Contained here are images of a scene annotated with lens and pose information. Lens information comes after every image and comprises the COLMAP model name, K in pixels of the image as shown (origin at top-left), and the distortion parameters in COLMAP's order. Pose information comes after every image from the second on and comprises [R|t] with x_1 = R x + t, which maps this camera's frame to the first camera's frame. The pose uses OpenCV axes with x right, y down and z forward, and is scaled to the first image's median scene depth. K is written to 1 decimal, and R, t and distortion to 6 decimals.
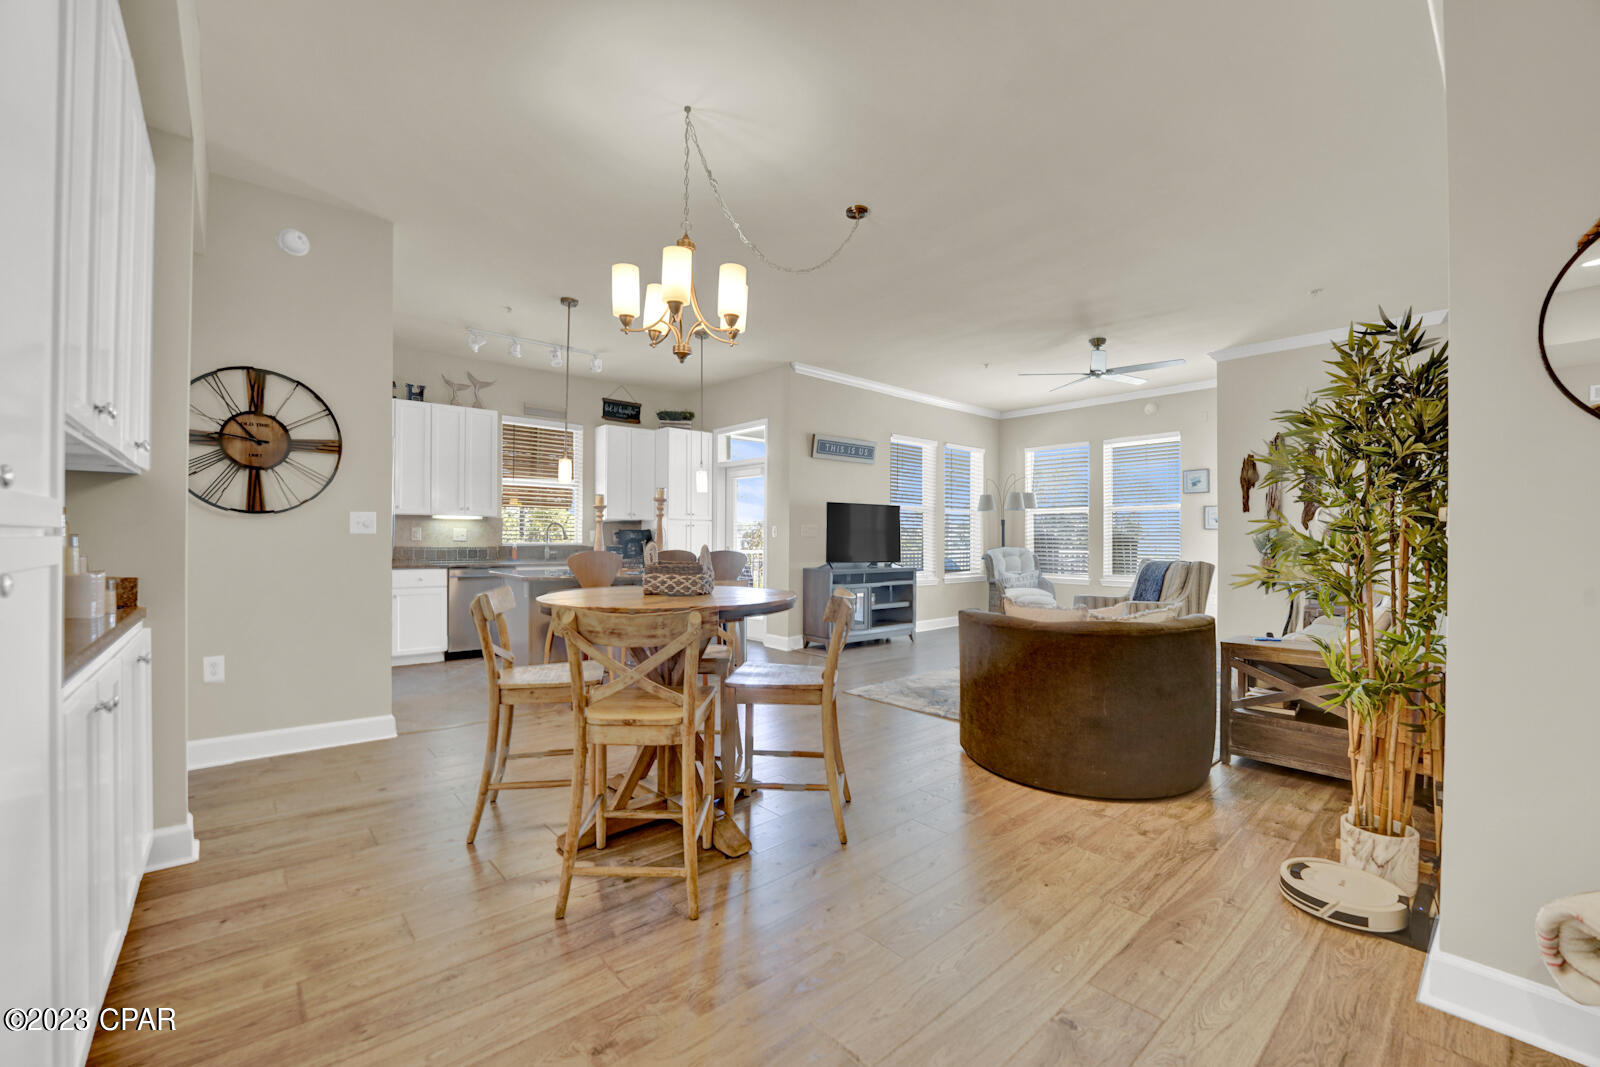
lens RADIAL K [[662.0, 0, 787.6], [0, 662.0, 542.1], [0, 0, 1]] dist [-0.024366, 0.000570]
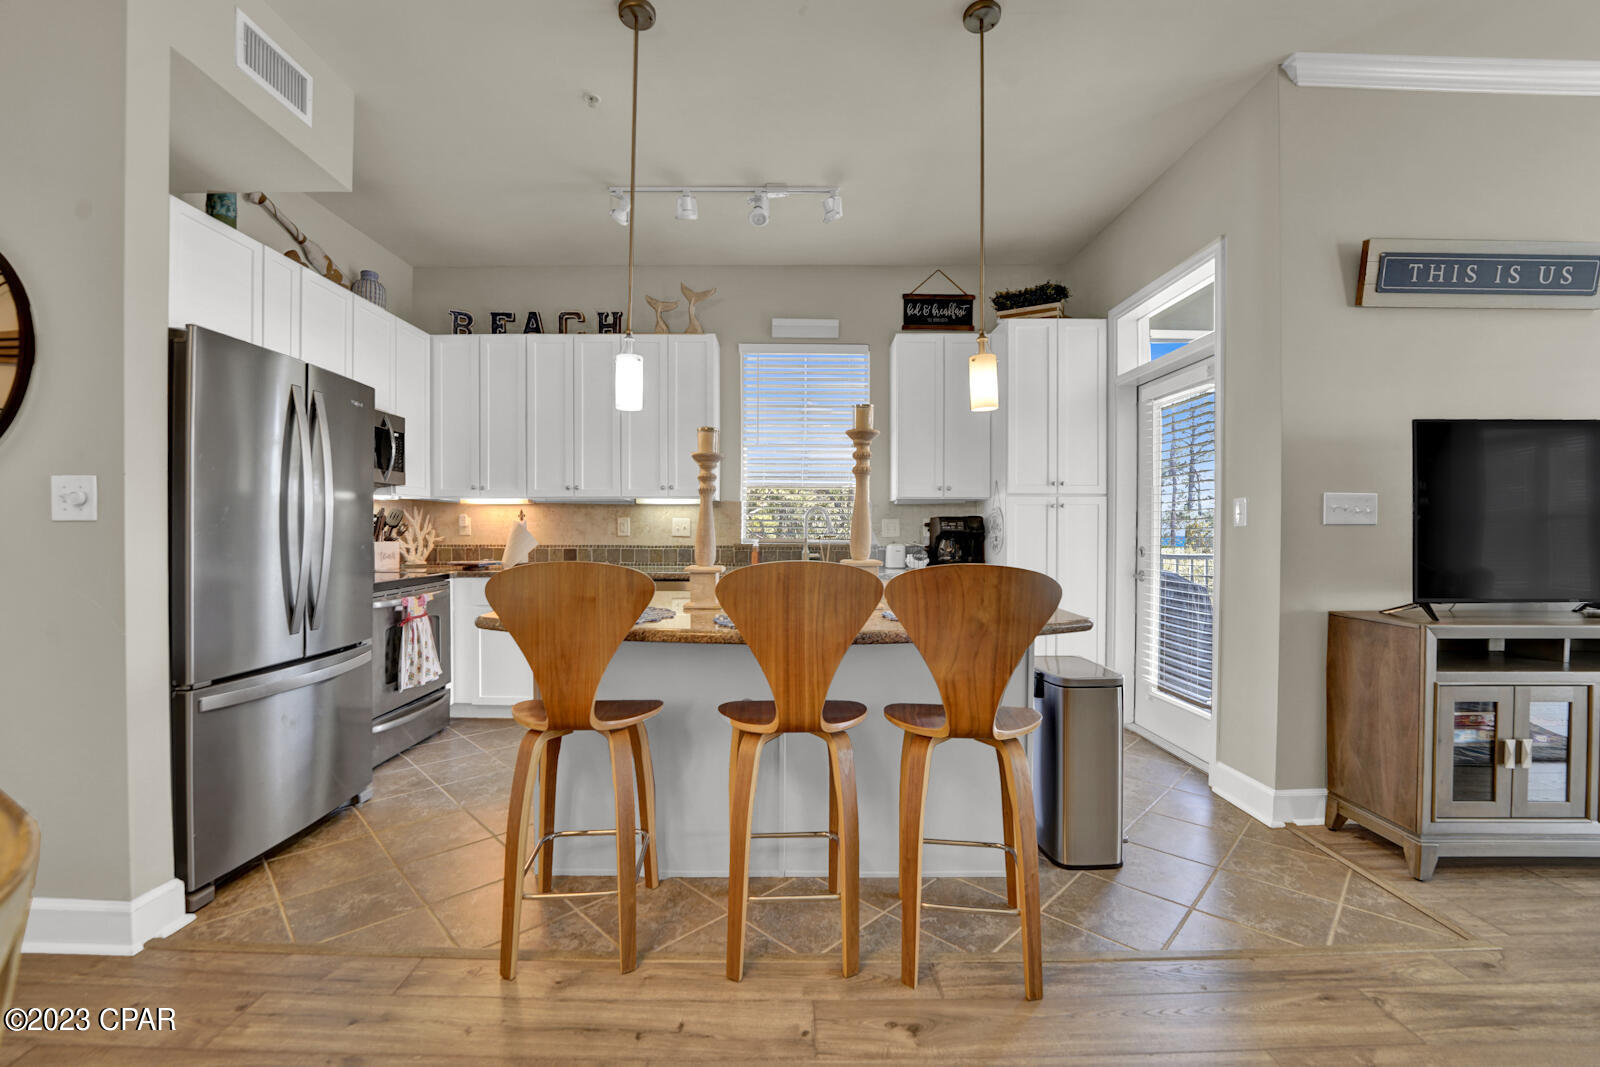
lens RADIAL K [[662.0, 0, 794.1], [0, 662.0, 538.0], [0, 0, 1]] dist [-0.024366, 0.000570]
pose [[0.758632, 0.001473, -0.651518, 0.033013], [-0.001419, 0.999999, 0.000608, -0.000848], [0.651518, 0.000464, 0.758633, 0.519855]]
